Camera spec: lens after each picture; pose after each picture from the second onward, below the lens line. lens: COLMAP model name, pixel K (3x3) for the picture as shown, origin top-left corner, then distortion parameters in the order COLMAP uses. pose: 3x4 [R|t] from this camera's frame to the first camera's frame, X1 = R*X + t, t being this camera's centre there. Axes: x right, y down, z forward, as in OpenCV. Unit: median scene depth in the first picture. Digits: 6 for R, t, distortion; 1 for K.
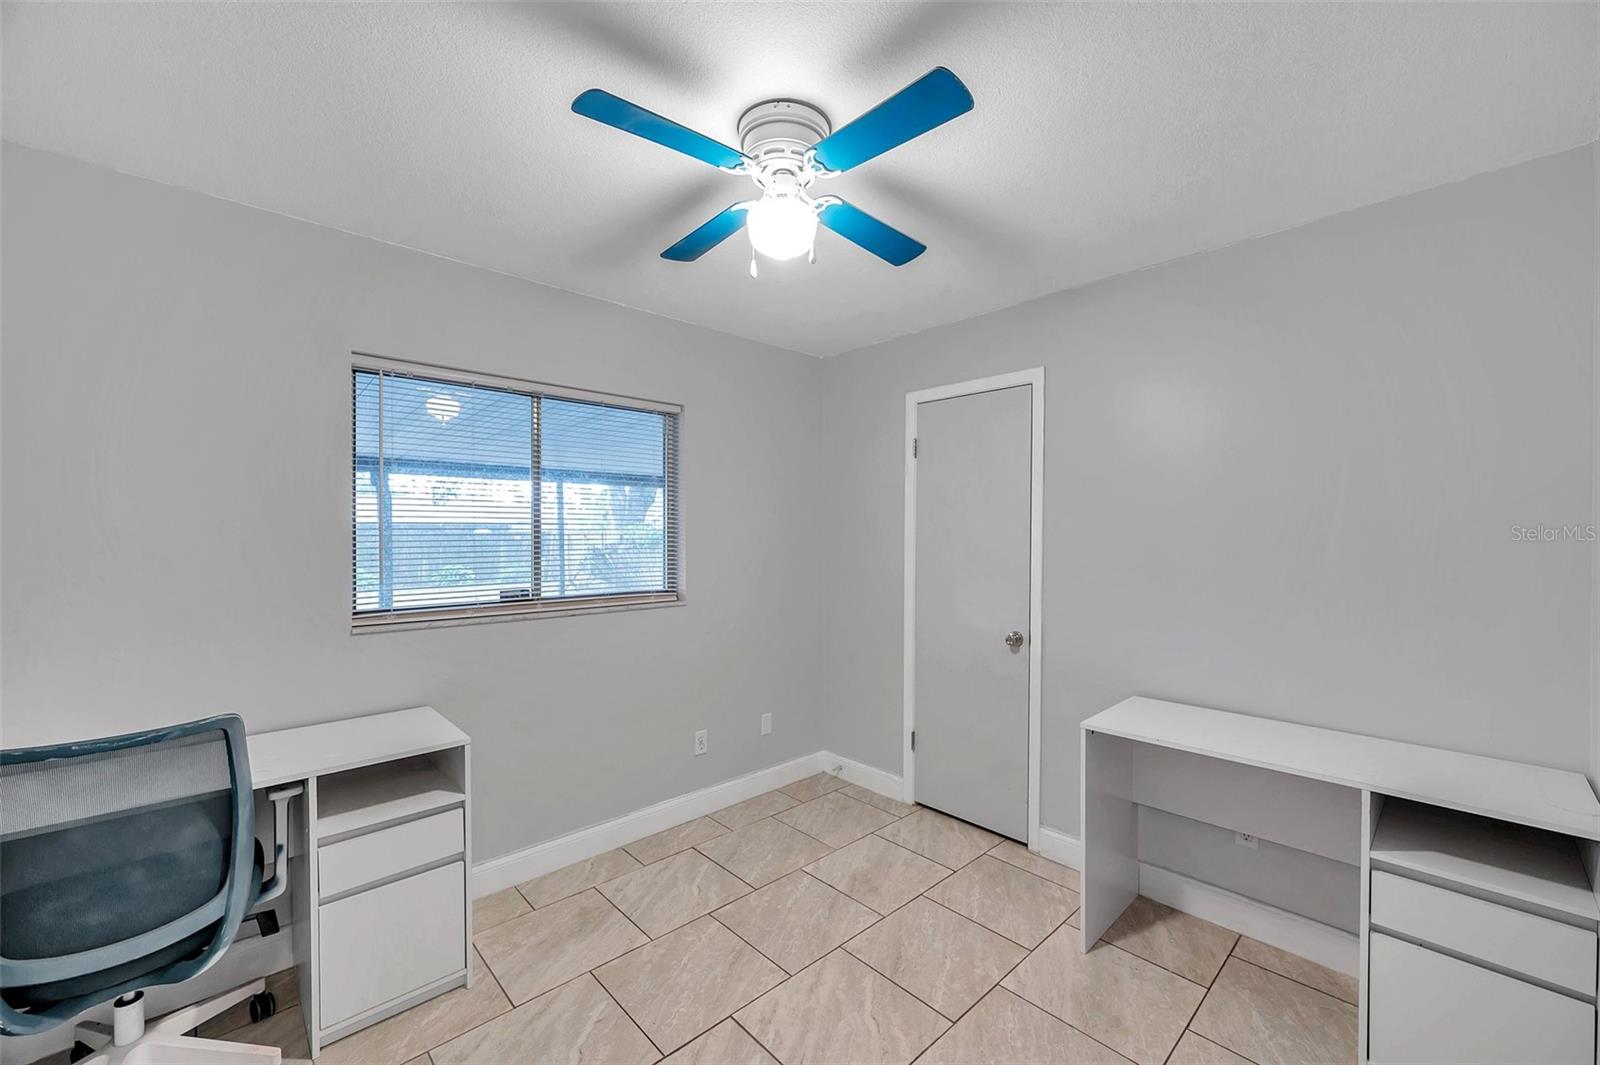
lens RADIAL K [[636.8, 0, 805.9], [0, 636.8, 536.5], [0, 0, 1]] dist [0.000620, -0.000168]
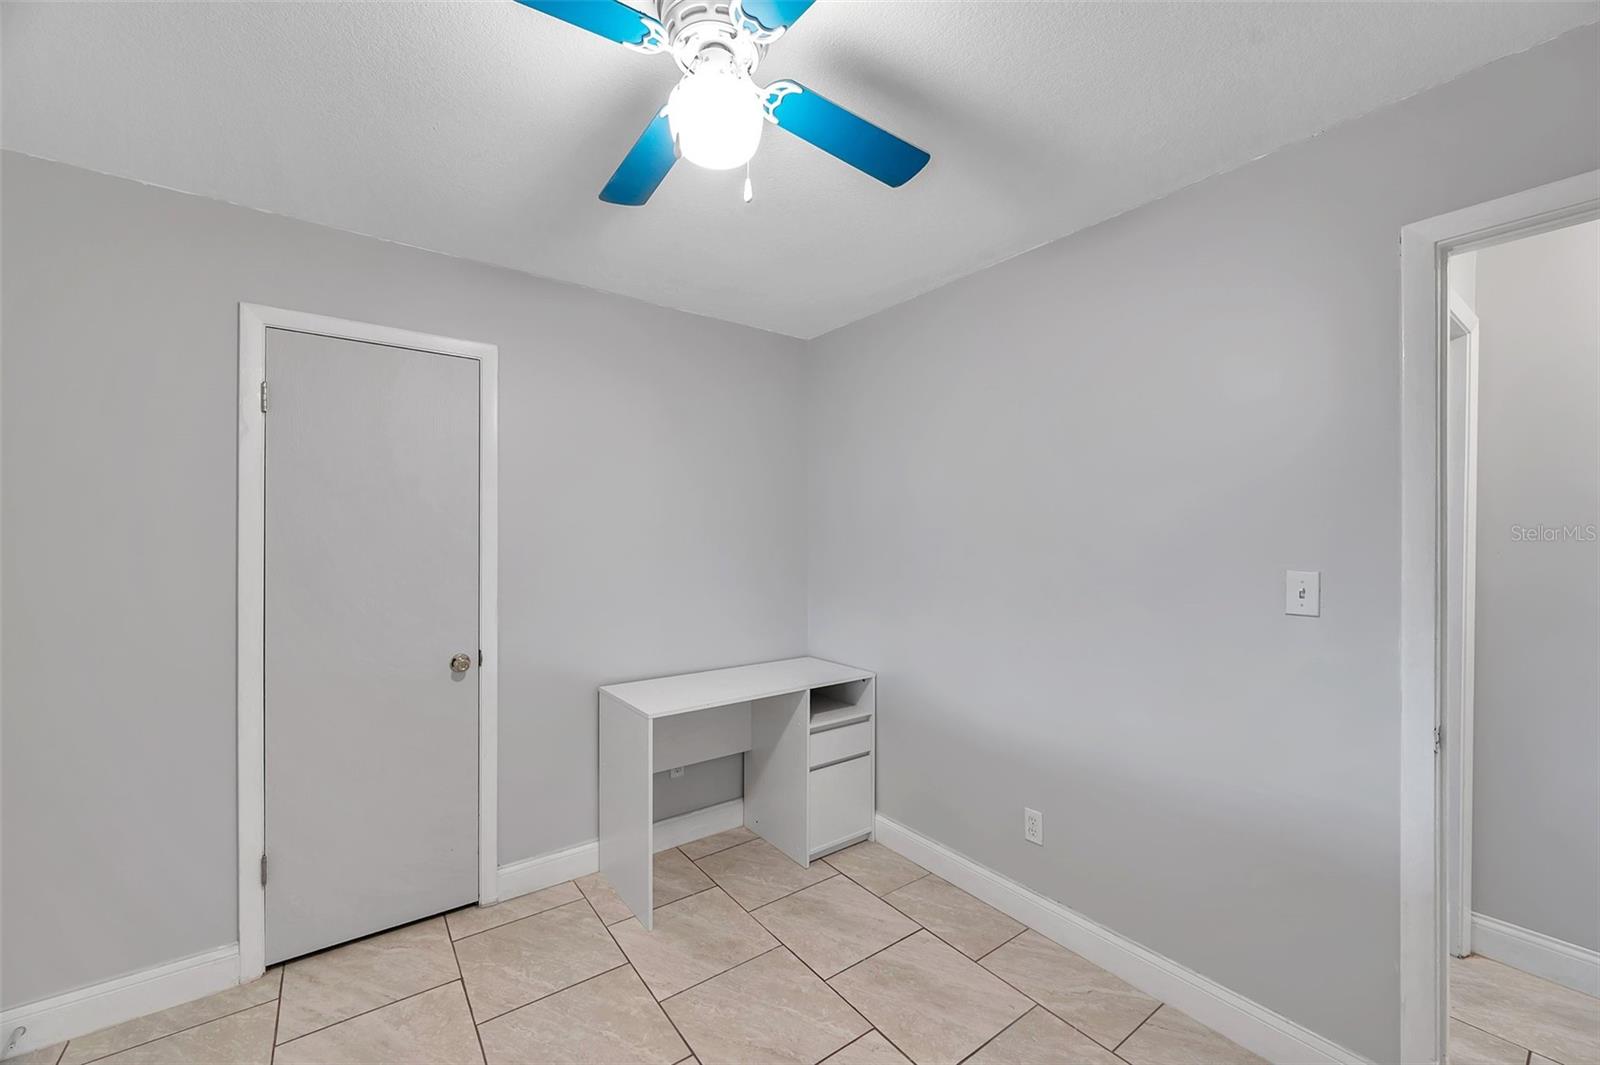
lens RADIAL K [[636.8, 0, 805.9], [0, 636.8, 536.5], [0, 0, 1]] dist [0.000620, -0.000168]
pose [[0.120839, -0.006871, 0.992648, -0.471703], [0.008016, 0.999950, 0.005946, -0.003529], [-0.992640, 0.007238, 0.120888, 0.499411]]
